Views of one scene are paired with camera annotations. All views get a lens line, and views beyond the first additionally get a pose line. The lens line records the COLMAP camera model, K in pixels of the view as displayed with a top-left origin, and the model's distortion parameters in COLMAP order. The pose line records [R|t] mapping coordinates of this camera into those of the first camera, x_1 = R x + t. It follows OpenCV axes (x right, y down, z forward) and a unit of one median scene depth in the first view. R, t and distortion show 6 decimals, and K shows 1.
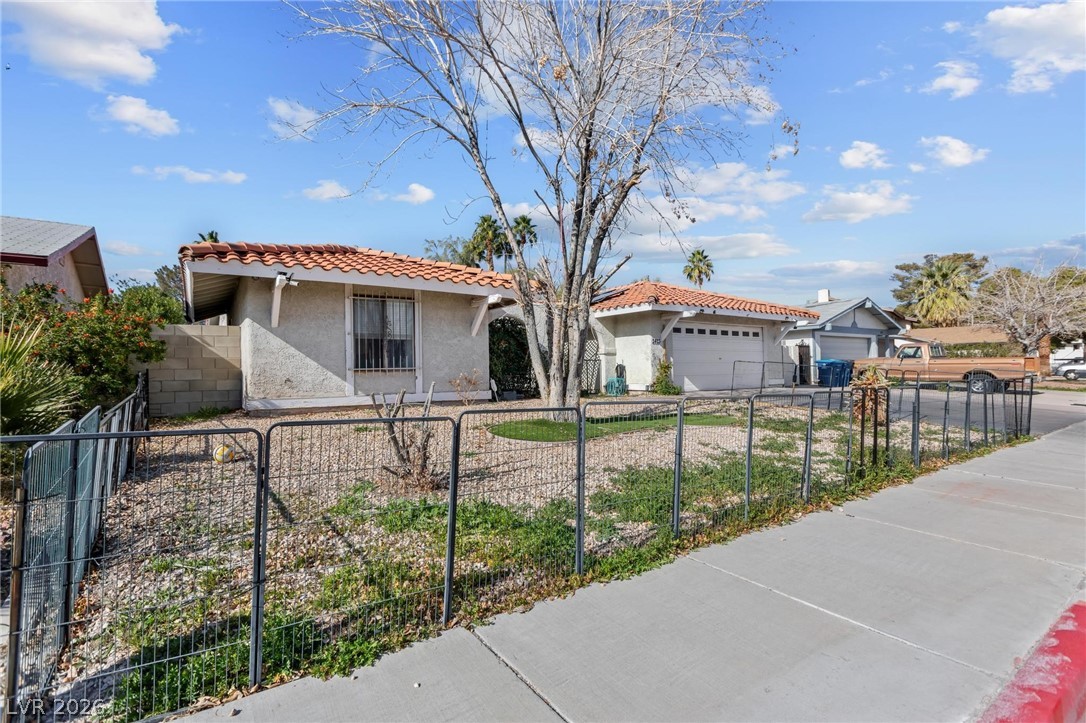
lens RADIAL K [[488.1, 0, 543.0], [0, 488.1, 361.5], [0, 0, 1]] dist [-0.013306, -0.000508]
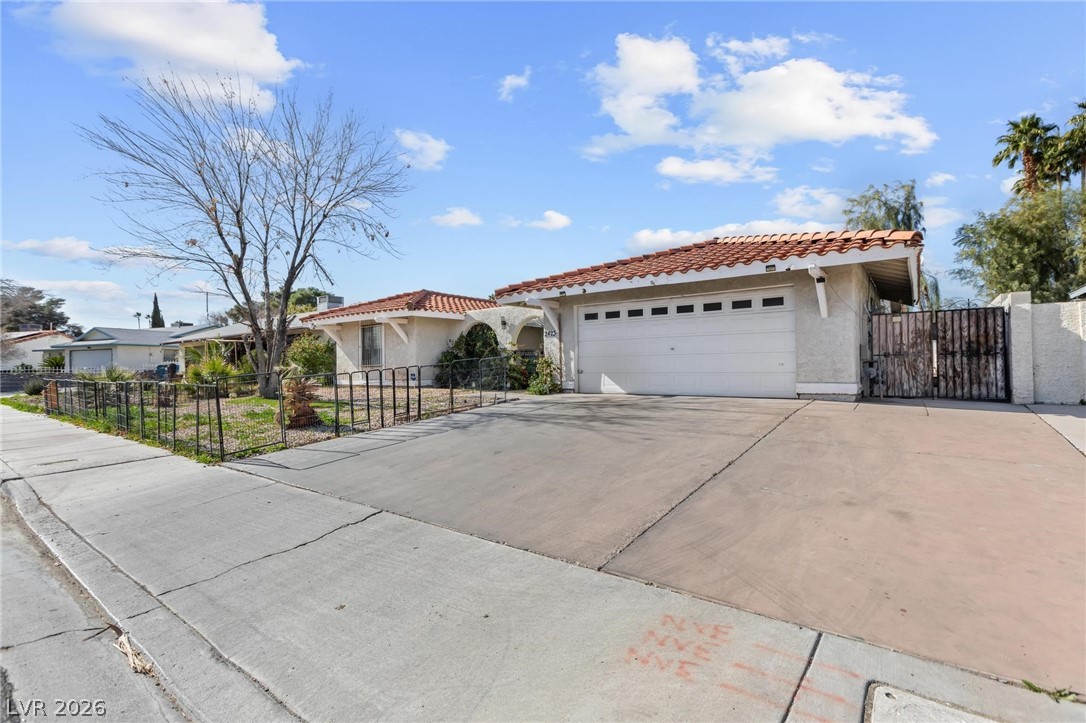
lens RADIAL K [[488.1, 0, 543.0], [0, 488.1, 361.5], [0, 0, 1]] dist [-0.013306, -0.000508]
pose [[0.322268, 0.000761, -0.946648, 0.713345], [0.027253, 0.999578, 0.010081, -0.000065], [0.946256, -0.029048, 0.322111, 0.464399]]
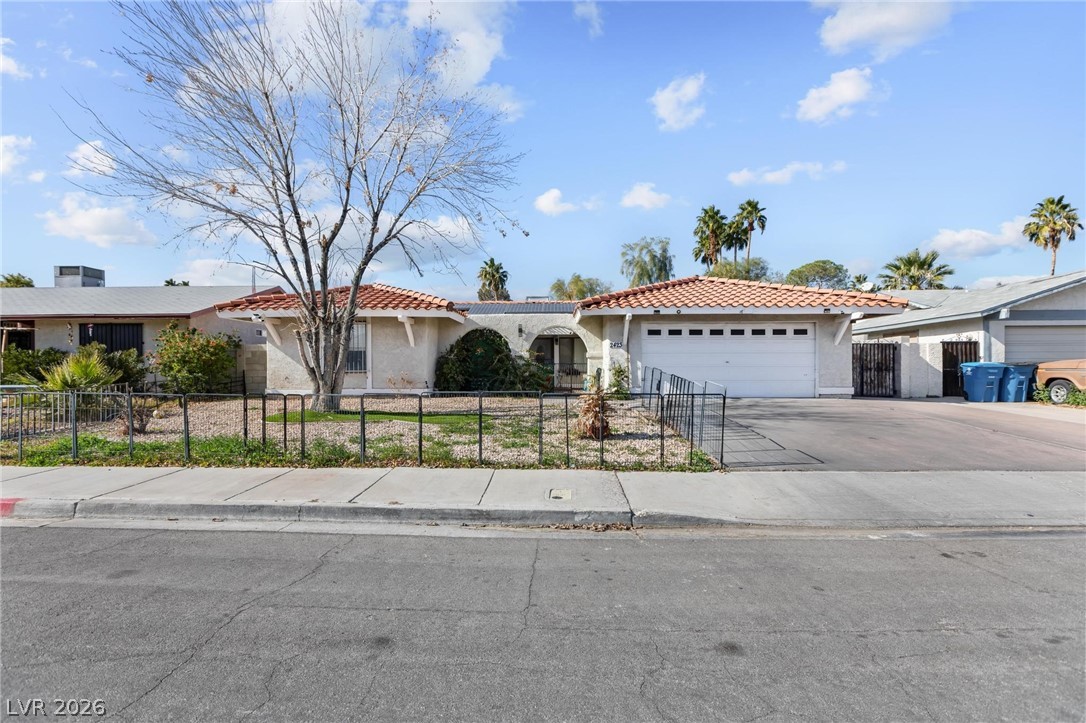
lens RADIAL K [[488.1, 0, 543.0], [0, 488.1, 361.5], [0, 0, 1]] dist [-0.013306, -0.000508]
pose [[0.810157, 0.003352, -0.586203, 0.459273], [0.001886, 0.999964, 0.008324, -0.011323], [0.586209, -0.007850, 0.810122, 0.076232]]
